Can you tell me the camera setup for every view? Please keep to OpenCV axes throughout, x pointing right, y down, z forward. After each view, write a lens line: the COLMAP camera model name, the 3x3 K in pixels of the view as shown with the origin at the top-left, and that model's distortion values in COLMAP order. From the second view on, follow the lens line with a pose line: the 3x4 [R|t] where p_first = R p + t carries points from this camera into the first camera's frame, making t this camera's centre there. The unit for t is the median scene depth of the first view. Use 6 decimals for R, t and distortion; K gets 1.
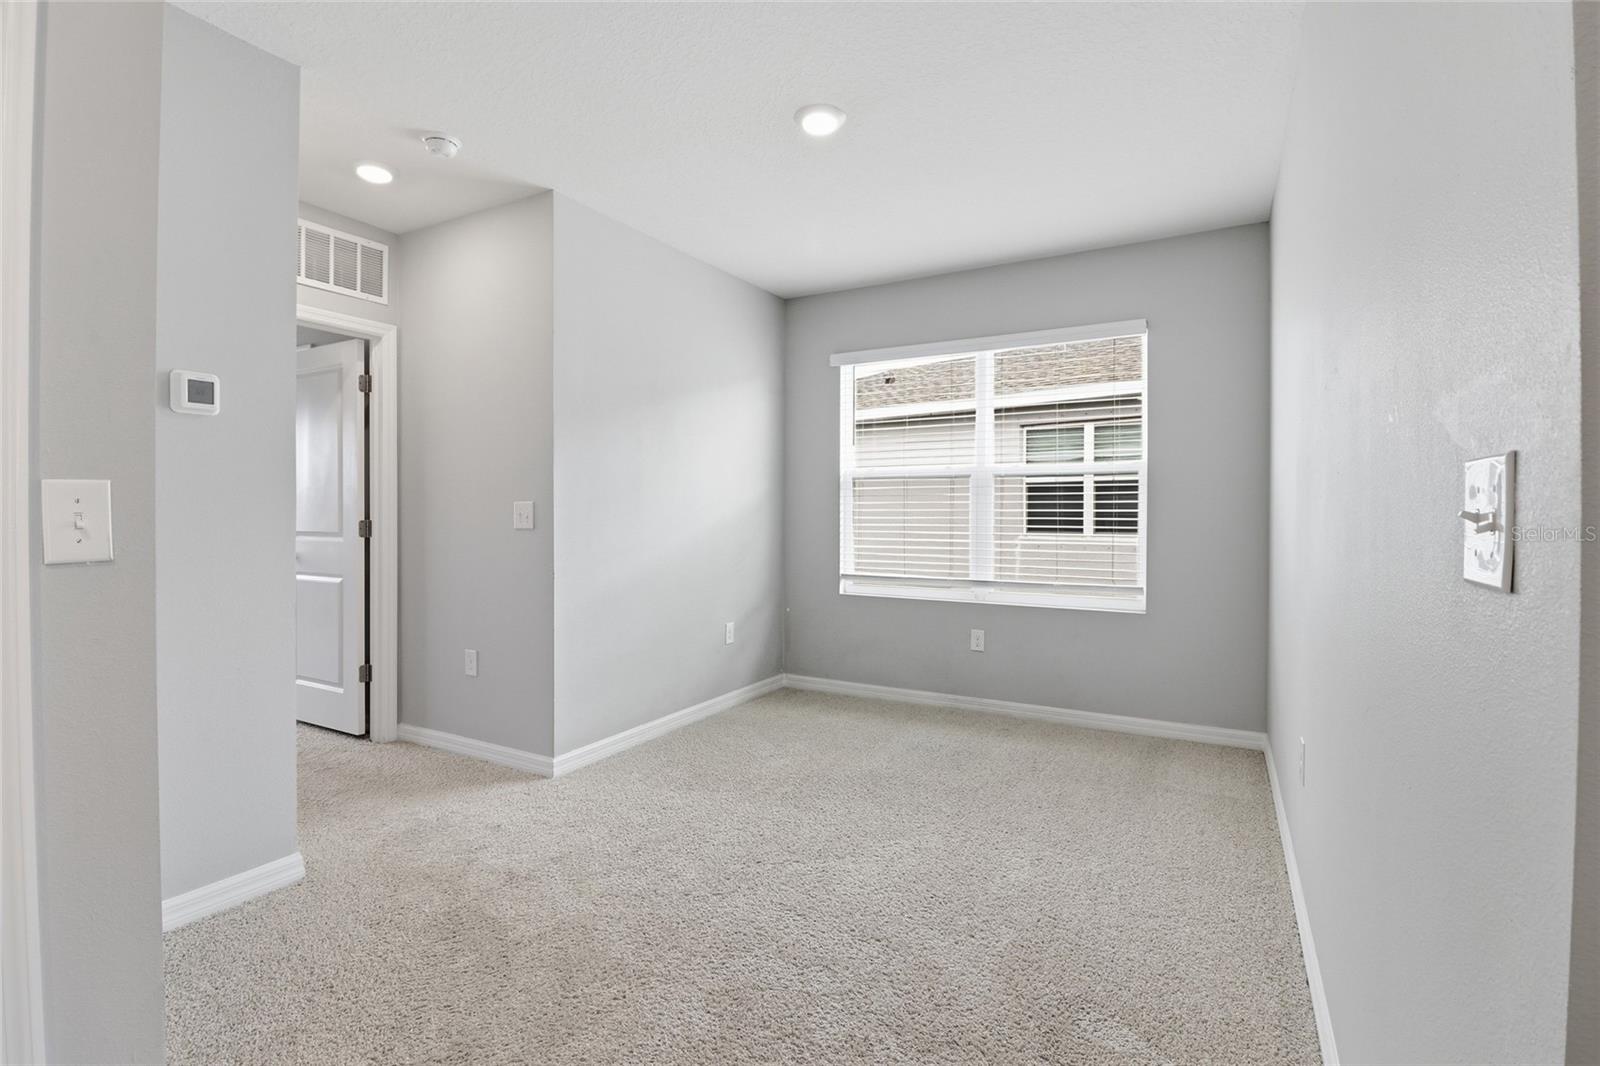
lens RADIAL K [[737.3, 0, 800.7], [0, 737.3, 523.3], [0, 0, 1]] dist [0.001928, -0.012370]
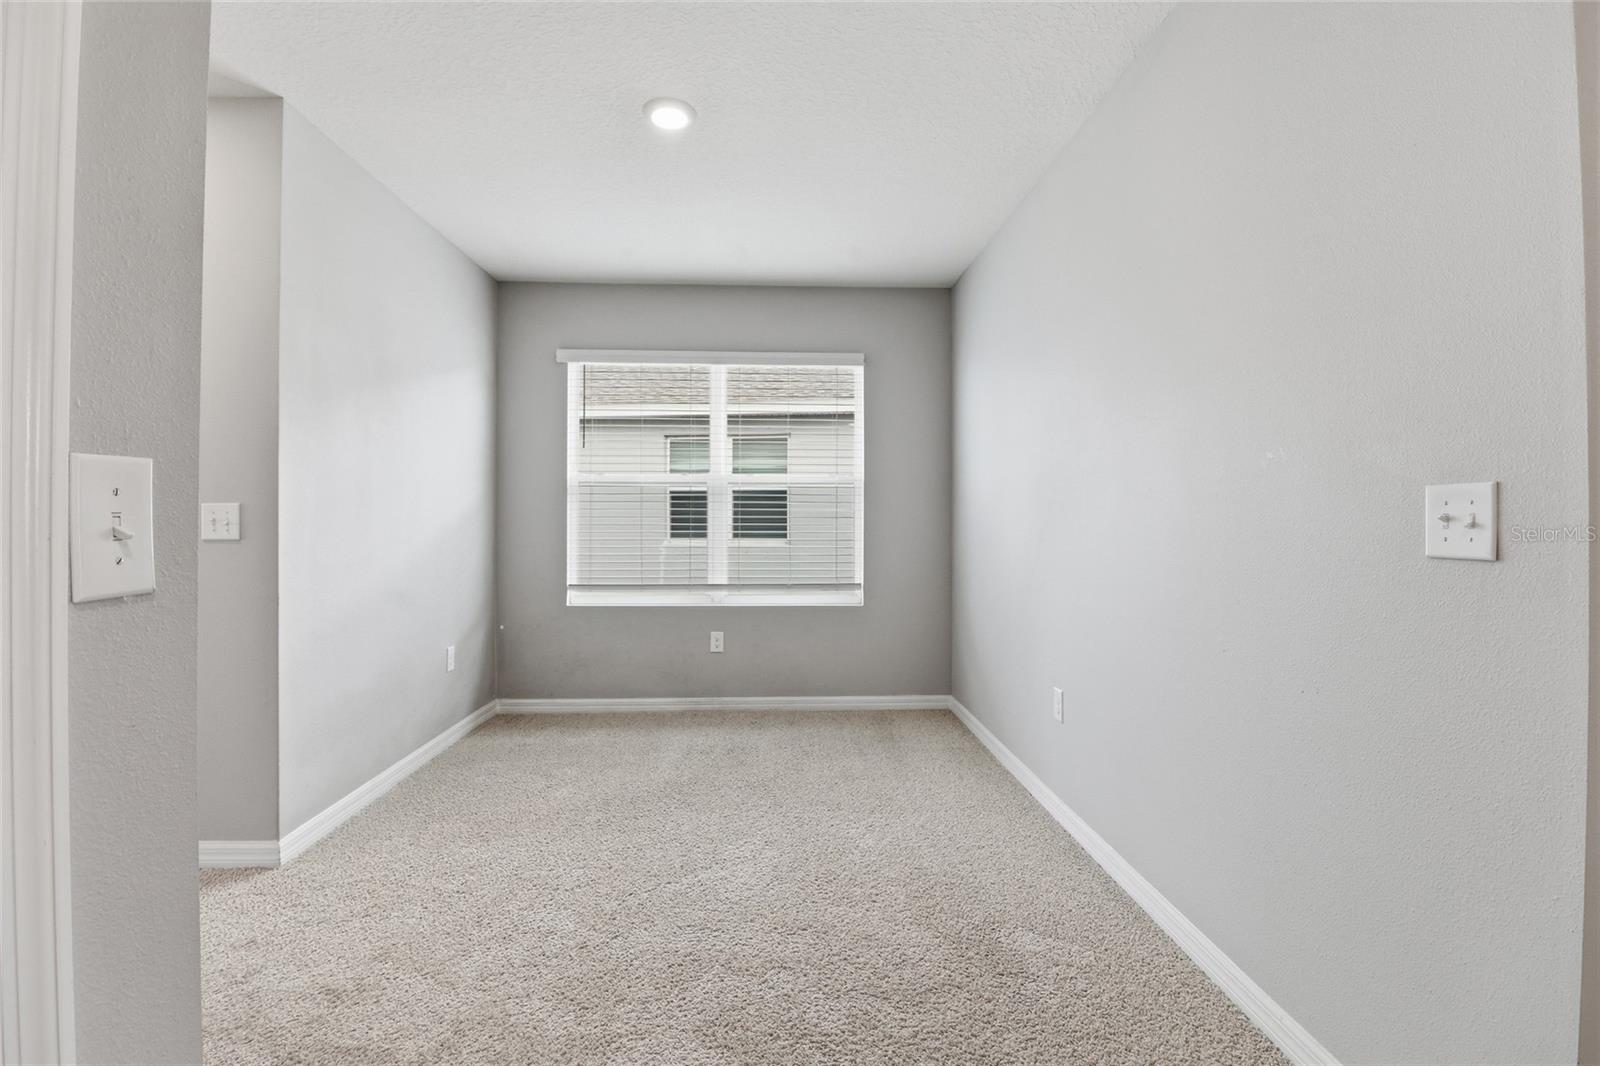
lens RADIAL K [[735.0, 0, 802.5], [0, 735.0, 525.6], [0, 0, 1]] dist [-0.002014, -0.013284]
pose [[0.849309, -0.003049, 0.527888, -0.226445], [0.006867, 0.999963, -0.005272, 0.000783], [-0.527852, 0.008102, 0.849298, 0.060146]]
